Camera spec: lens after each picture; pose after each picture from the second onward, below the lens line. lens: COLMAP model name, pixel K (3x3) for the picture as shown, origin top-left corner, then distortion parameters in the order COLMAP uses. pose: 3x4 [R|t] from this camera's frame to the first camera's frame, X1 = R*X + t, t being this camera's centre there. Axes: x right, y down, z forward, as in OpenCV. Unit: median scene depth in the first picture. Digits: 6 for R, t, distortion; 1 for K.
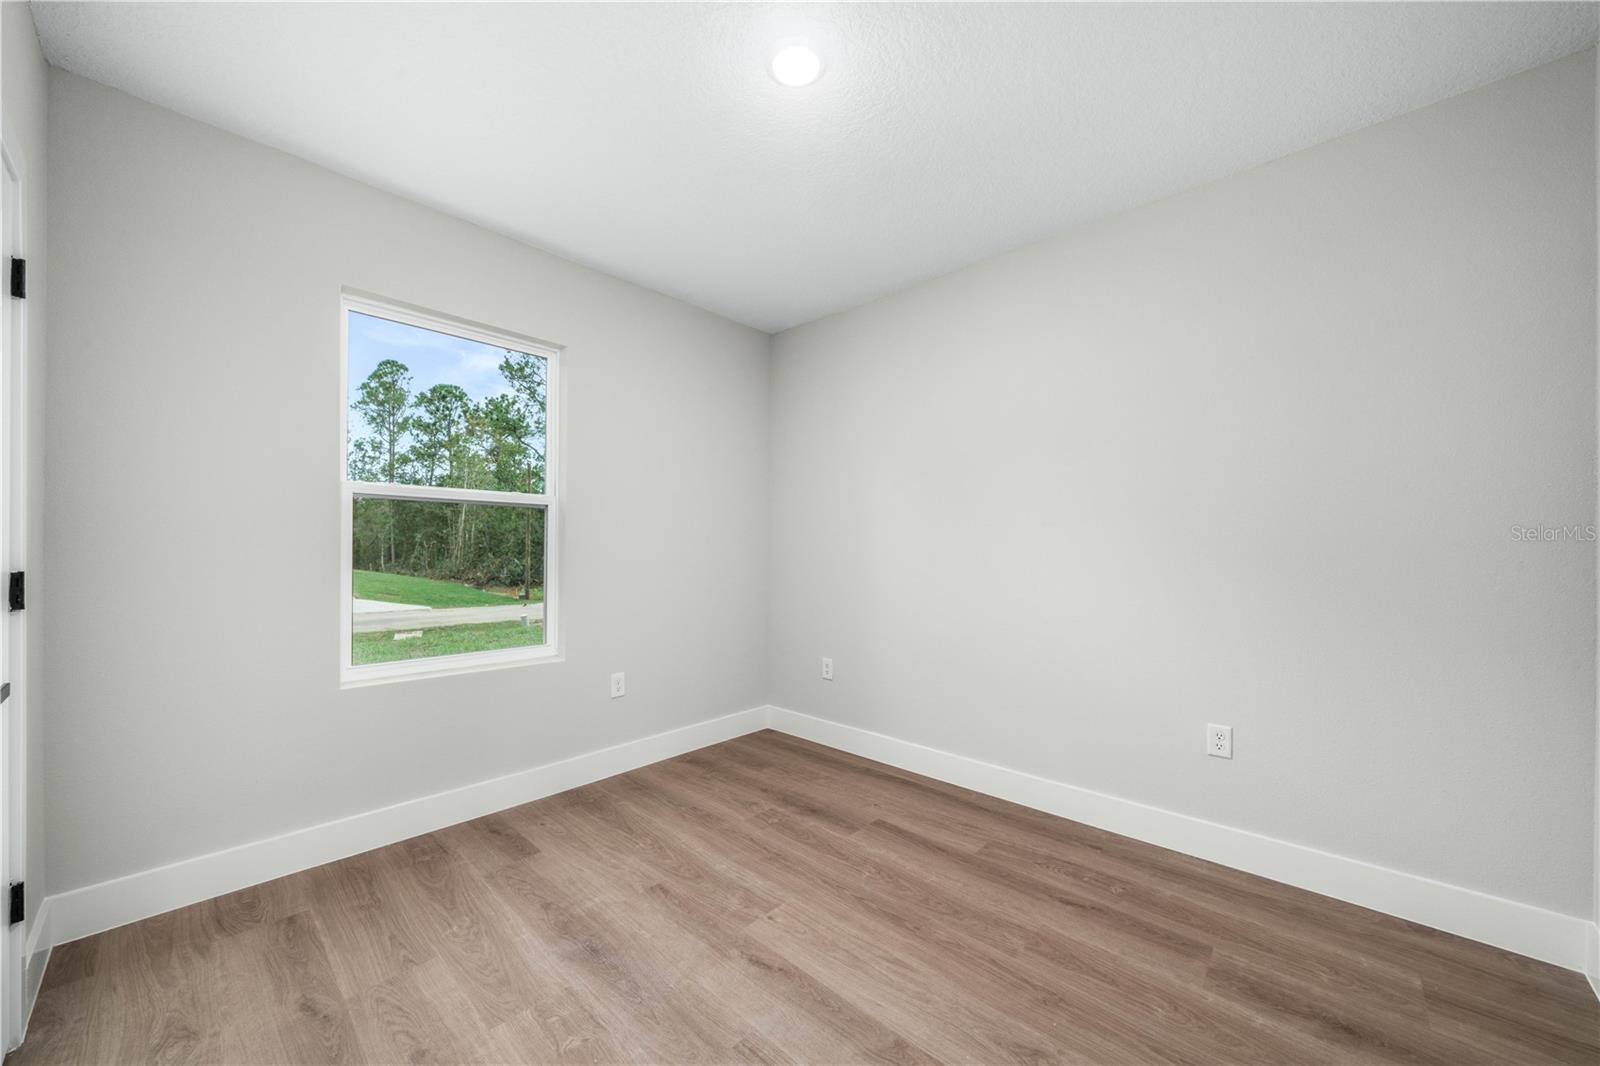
lens RADIAL K [[594.6, 0, 800.8], [0, 594.6, 539.3], [0, 0, 1]] dist [-0.001436, 0.000180]
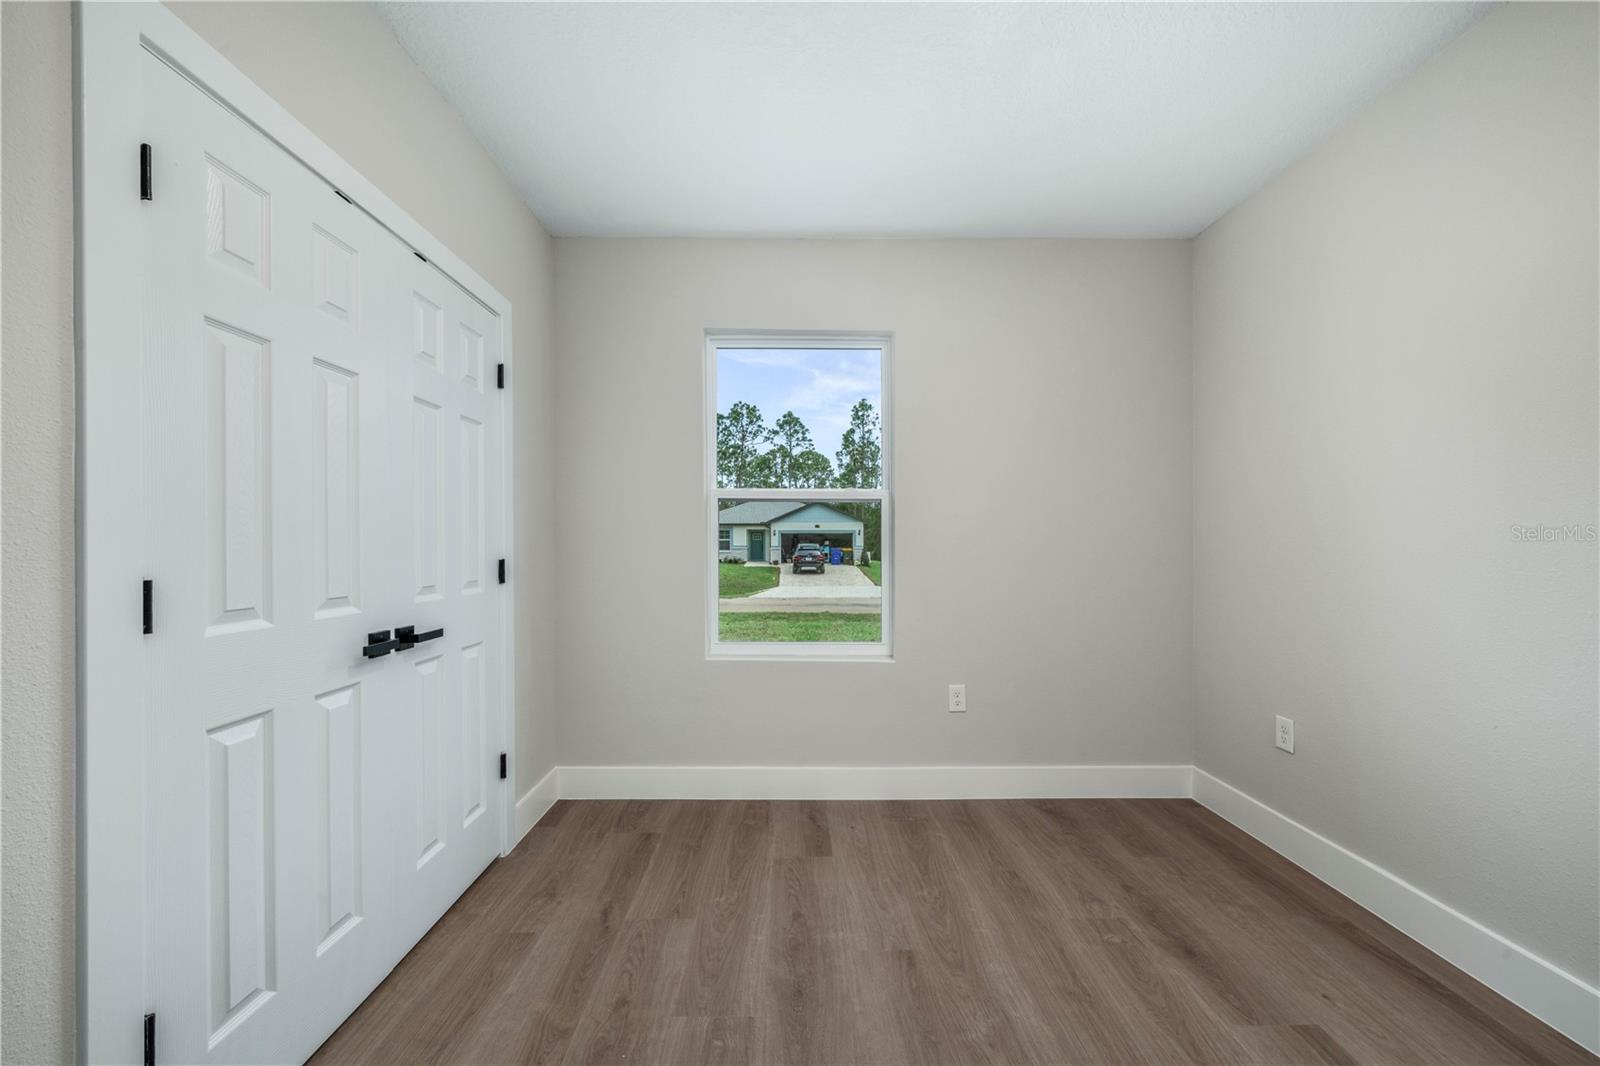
lens RADIAL K [[594.6, 0, 793.1], [0, 594.6, 533.4], [0, 0, 1]] dist [-0.001436, 0.000180]
pose [[0.680233, -0.015711, -0.732828, 0.220141], [0.012757, 0.999873, -0.009594, 0.006326], [0.732885, -0.002822, 0.680347, 0.269800]]
